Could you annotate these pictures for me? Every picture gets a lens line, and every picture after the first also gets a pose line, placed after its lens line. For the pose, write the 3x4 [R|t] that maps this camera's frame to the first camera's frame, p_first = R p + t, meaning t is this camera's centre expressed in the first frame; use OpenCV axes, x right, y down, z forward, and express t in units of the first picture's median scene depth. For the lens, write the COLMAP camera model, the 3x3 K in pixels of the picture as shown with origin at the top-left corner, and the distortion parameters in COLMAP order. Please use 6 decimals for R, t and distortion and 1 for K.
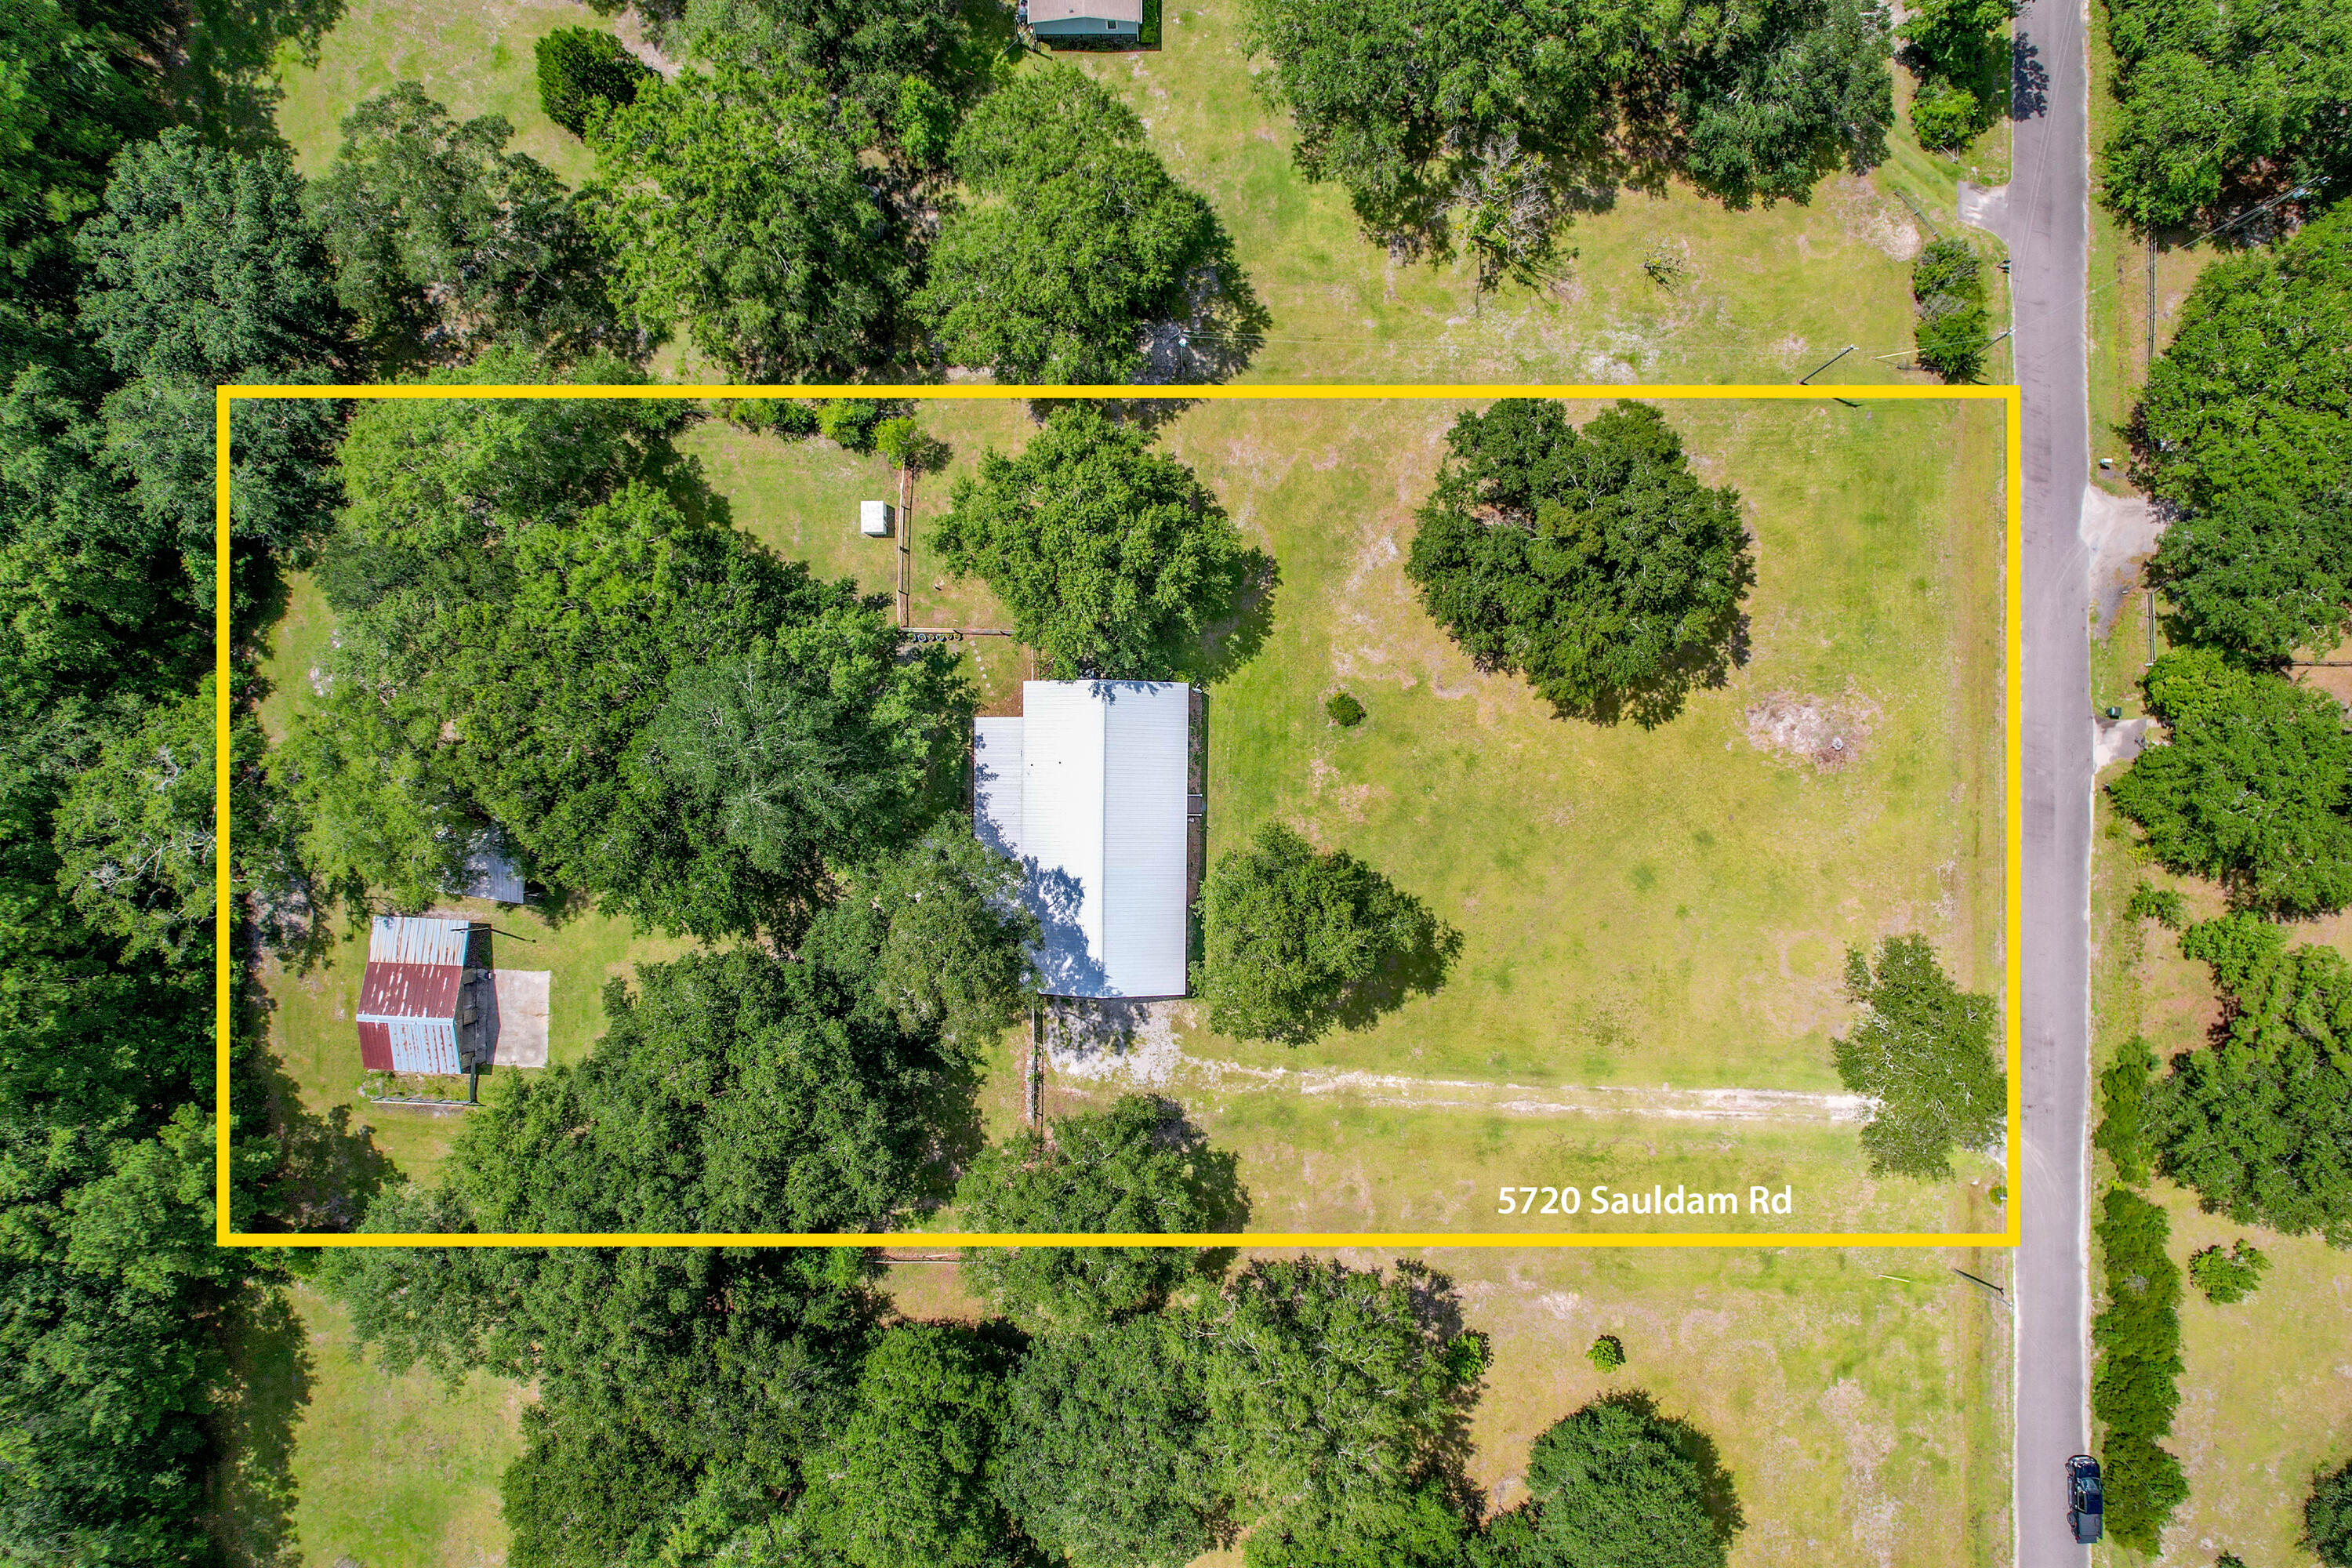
lens RADIAL K [[1517.9, 0, 1192.2], [0, 1517.9, 798.7], [0, 0, 1]] dist [-0.078828, 0.075169]
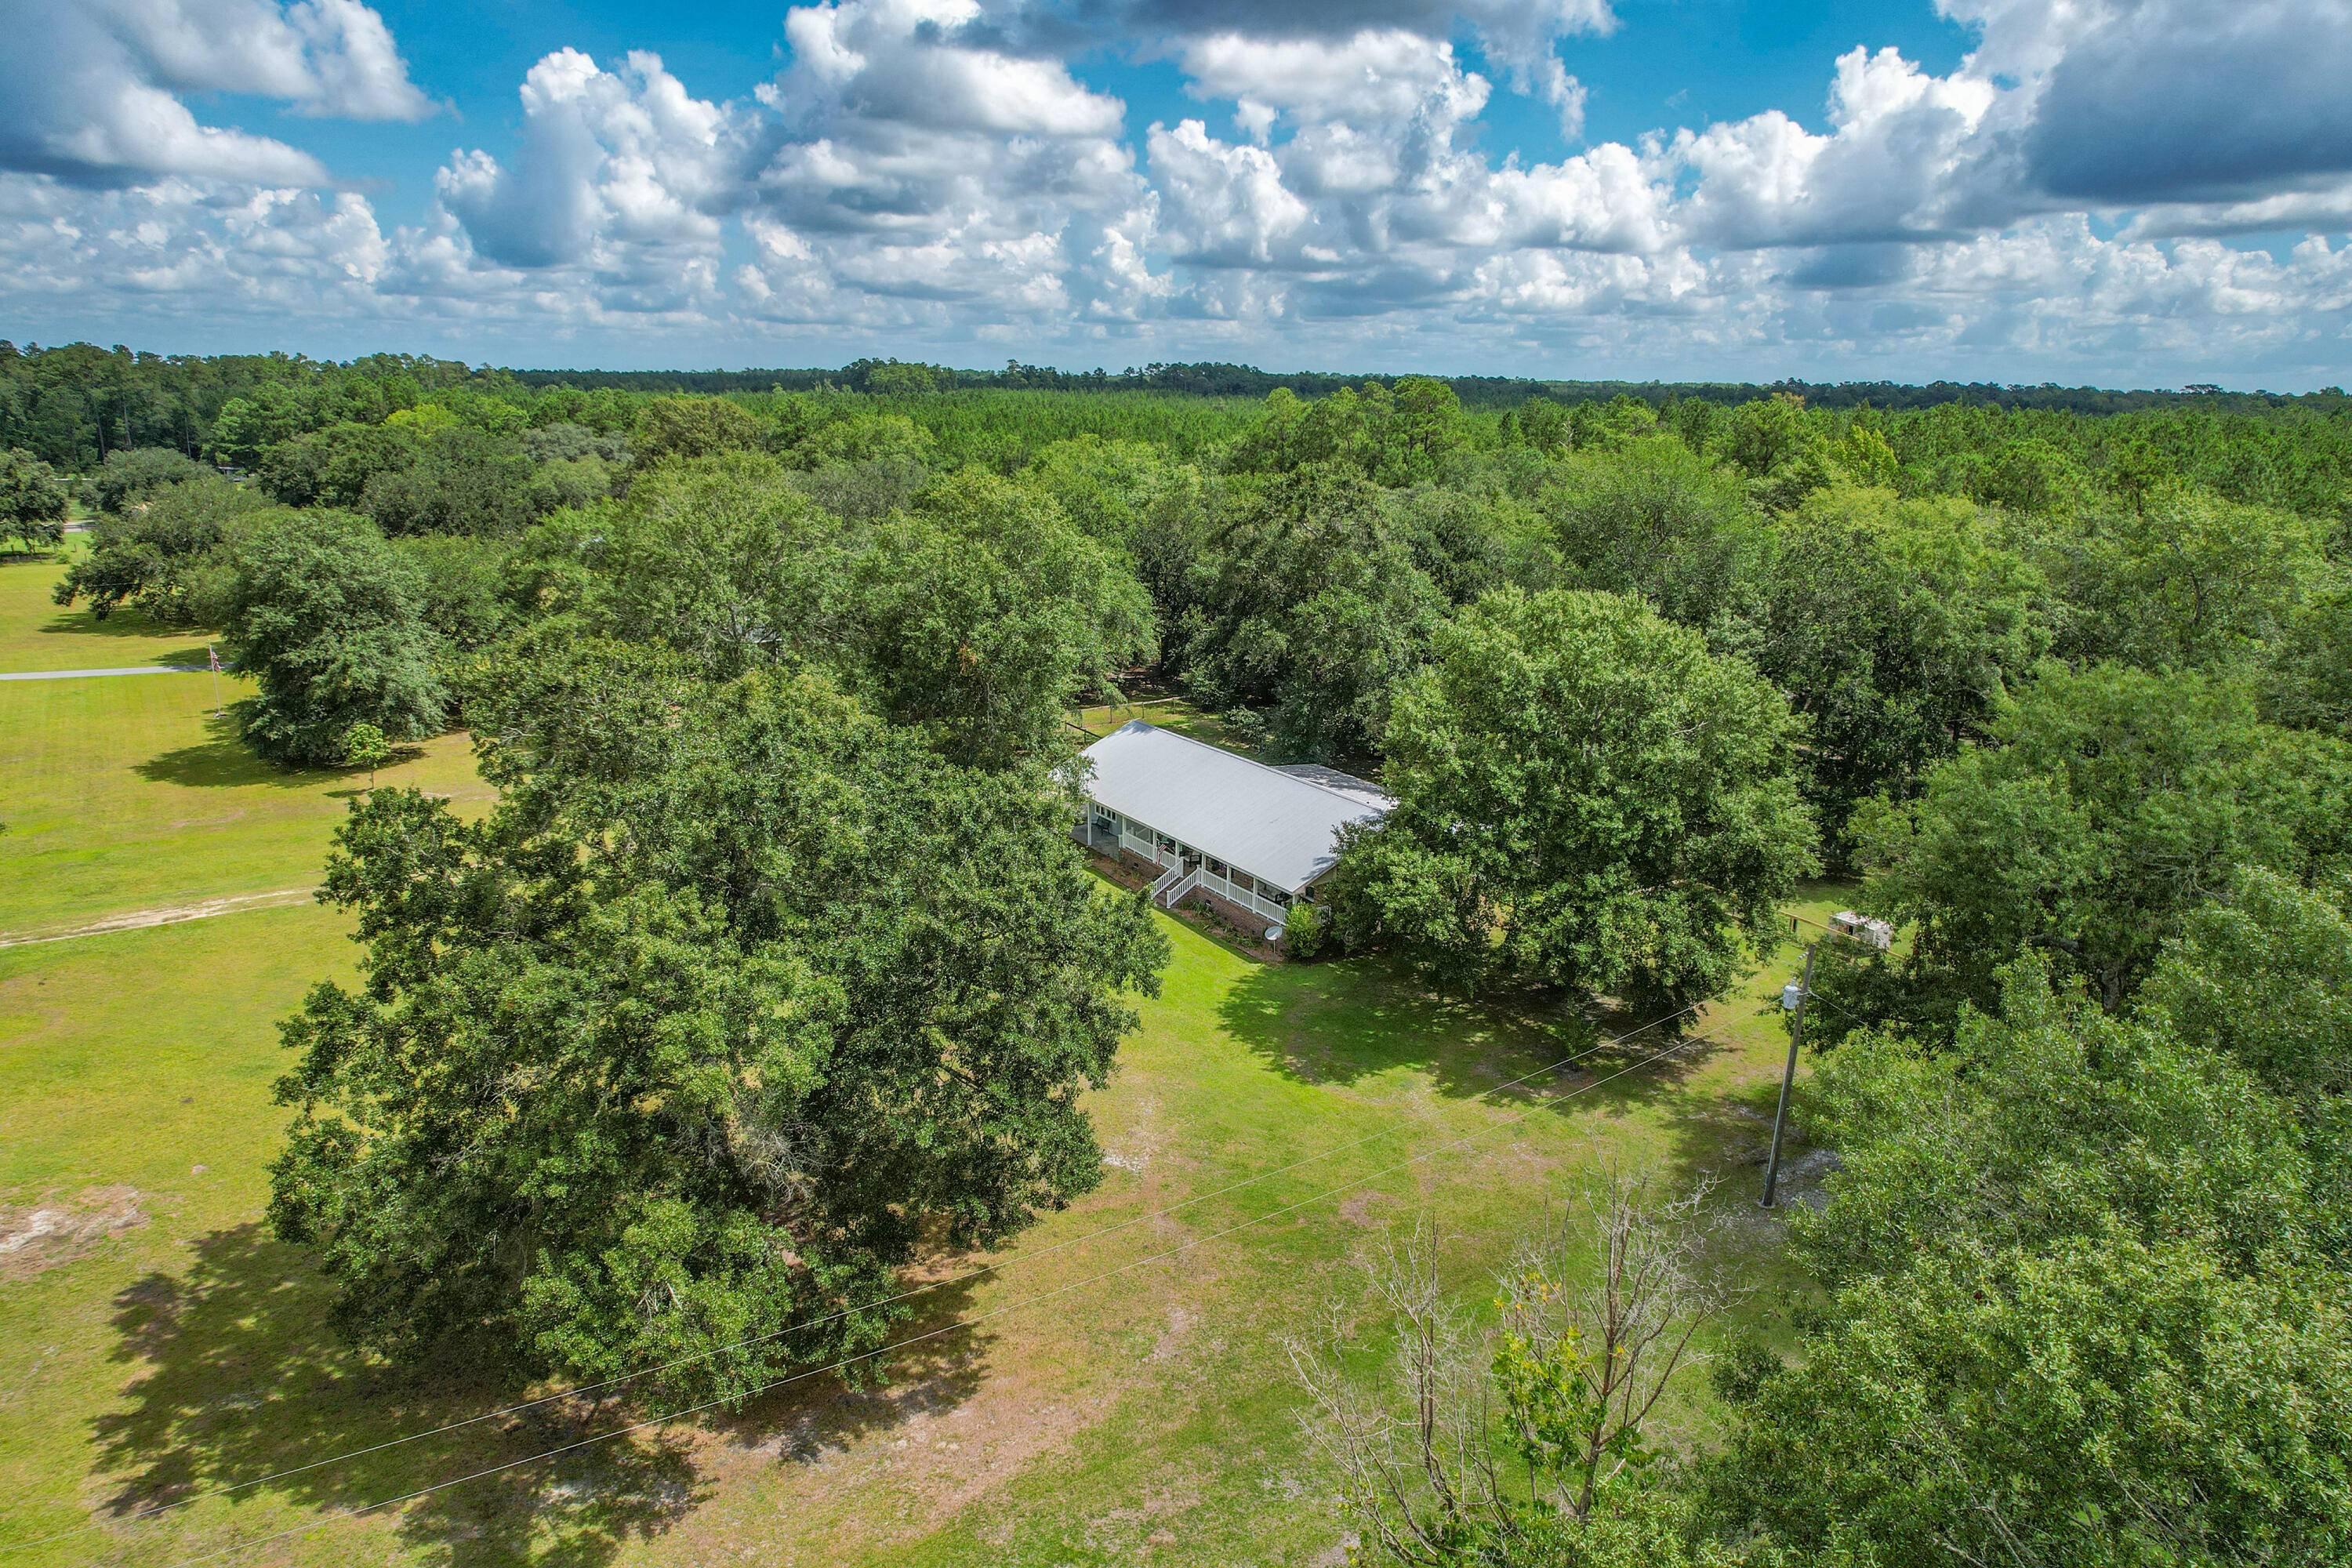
lens RADIAL K [[1517.9, 0, 1172.2], [0, 1517.9, 753.5], [0, 0, 1]] dist [-0.078828, 0.075169]
pose [[-0.831803, 0.117919, -0.542401, 0.343956], [-0.554638, -0.215183, 0.803787, -0.501709], [-0.021934, 0.969428, 0.244392, 0.782736]]
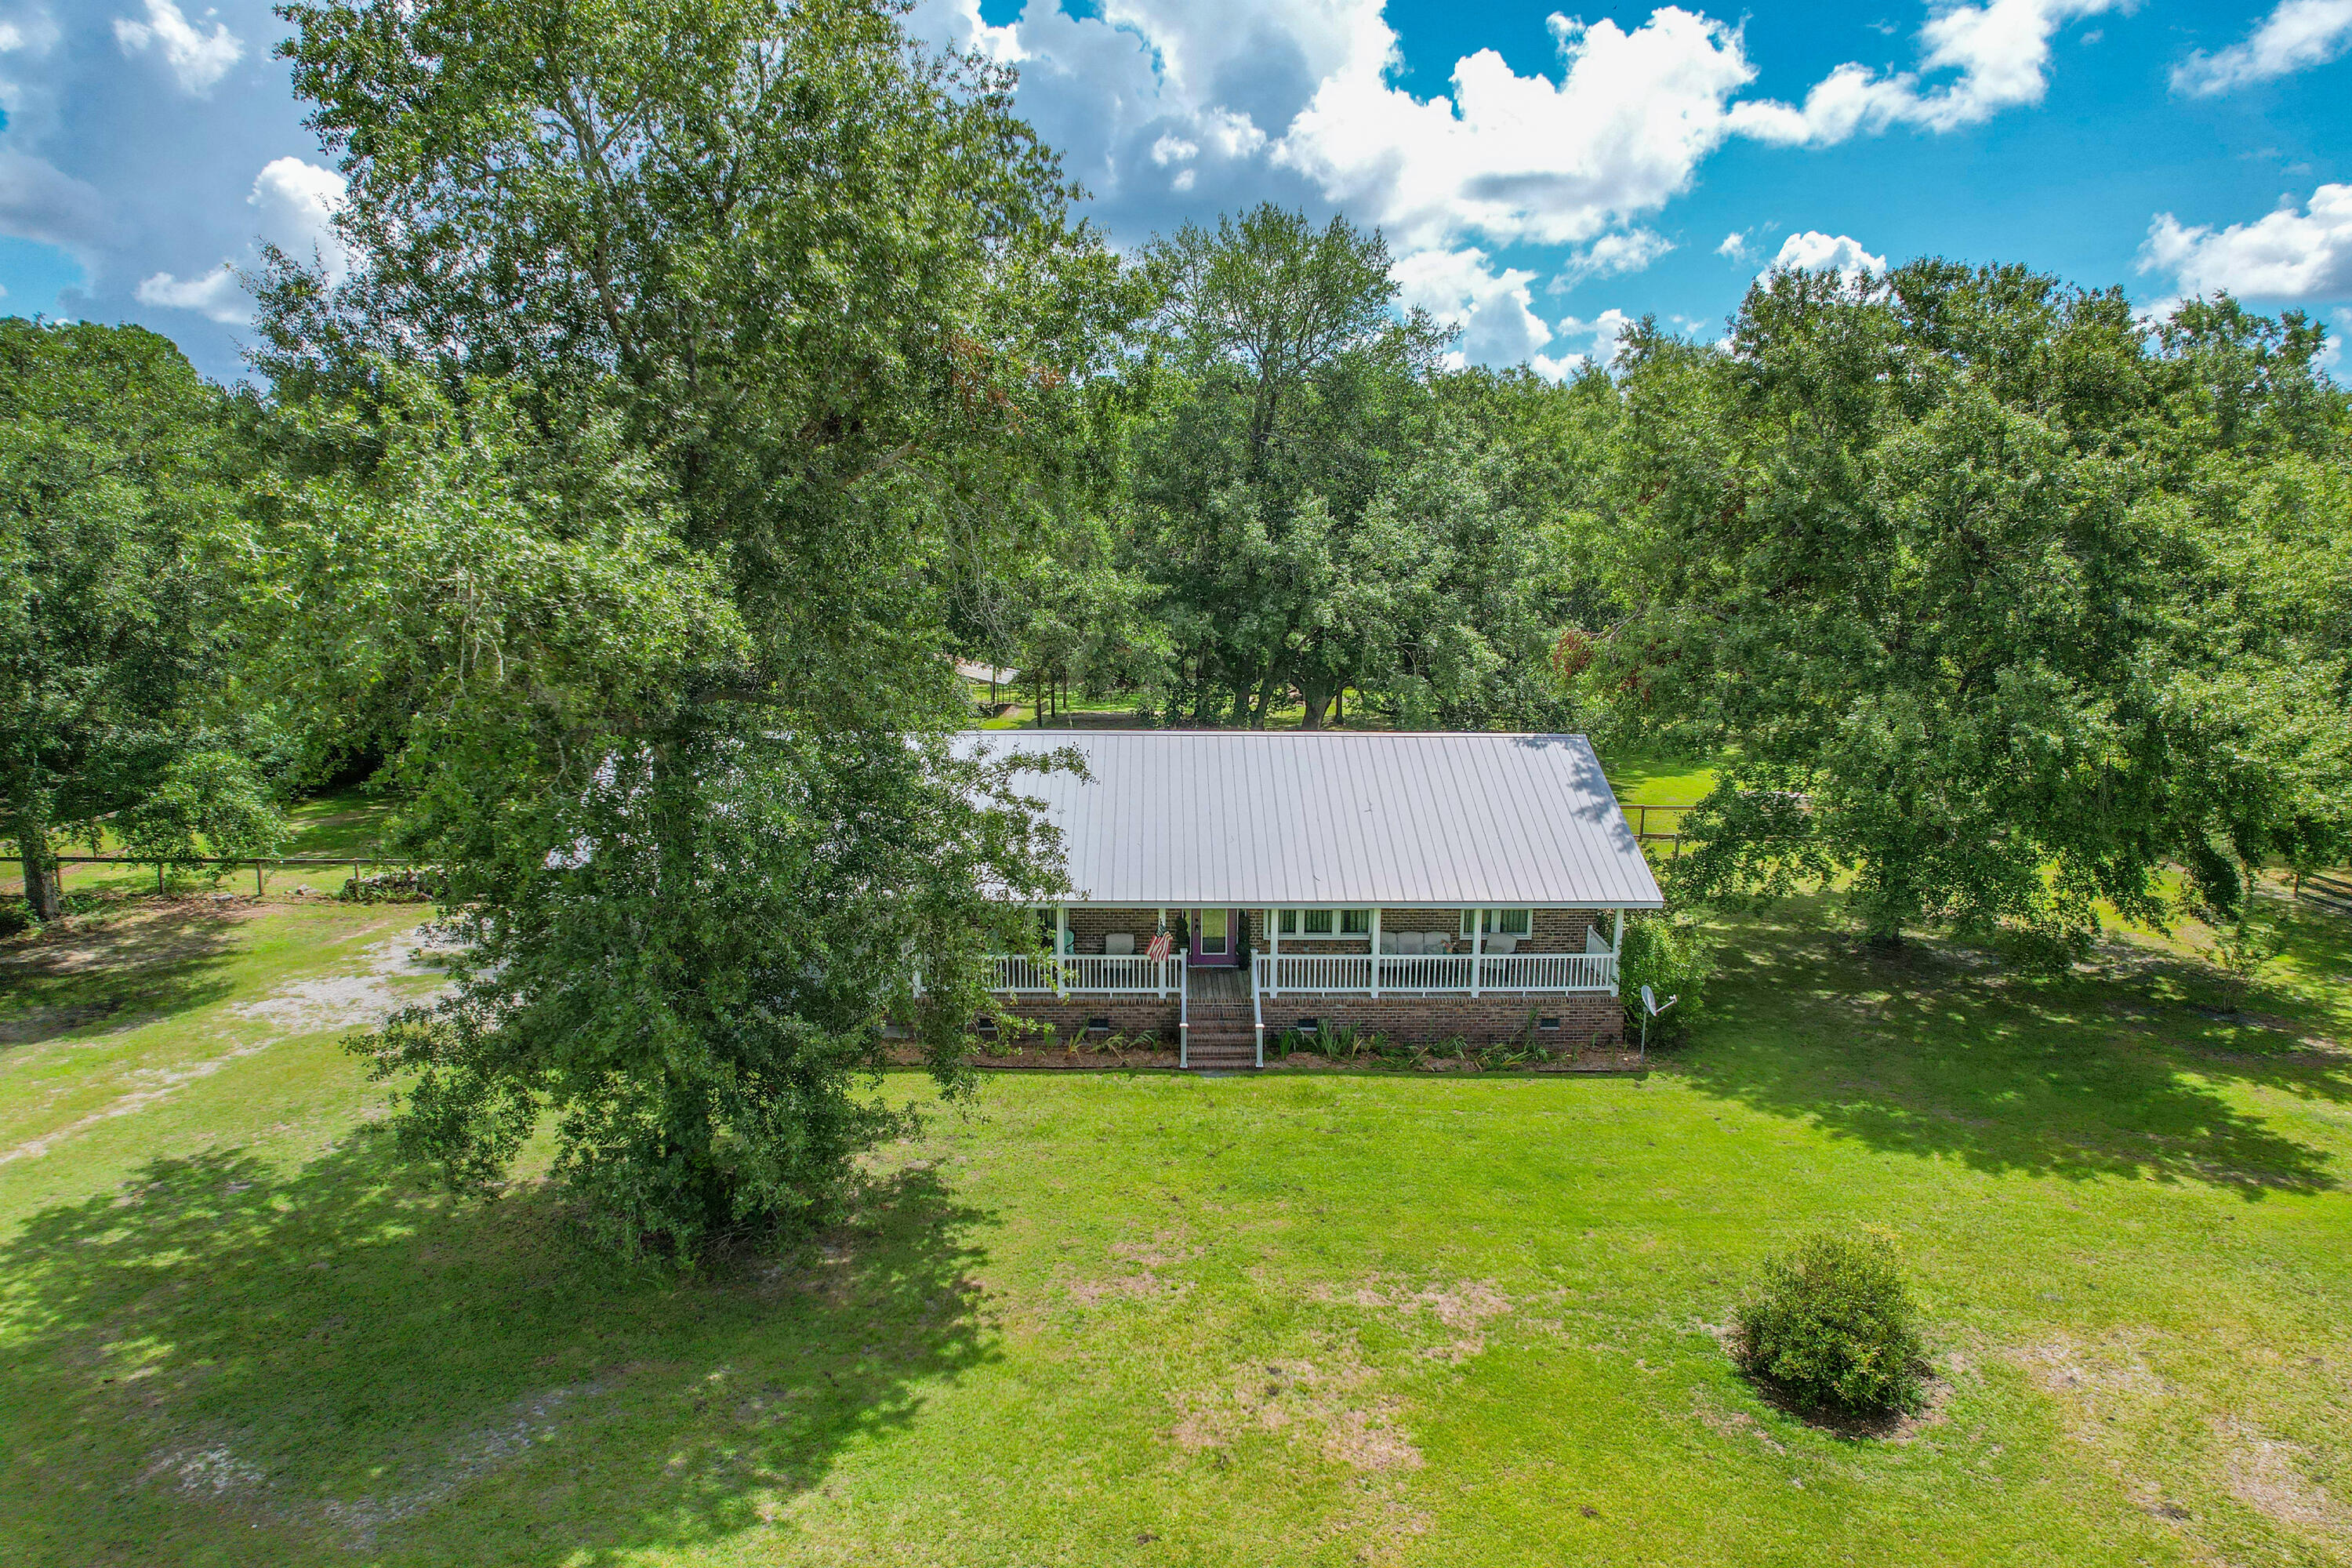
lens RADIAL K [[1517.9, 0, 1181.6], [0, 1517.9, 771.2], [0, 0, 1]] dist [-0.078828, 0.075169]
pose [[0.036289, 0.157450, -0.986860, 0.252000], [-0.999245, -0.007962, -0.038014, 0.021171], [-0.013843, 0.987495, 0.157042, 0.912087]]
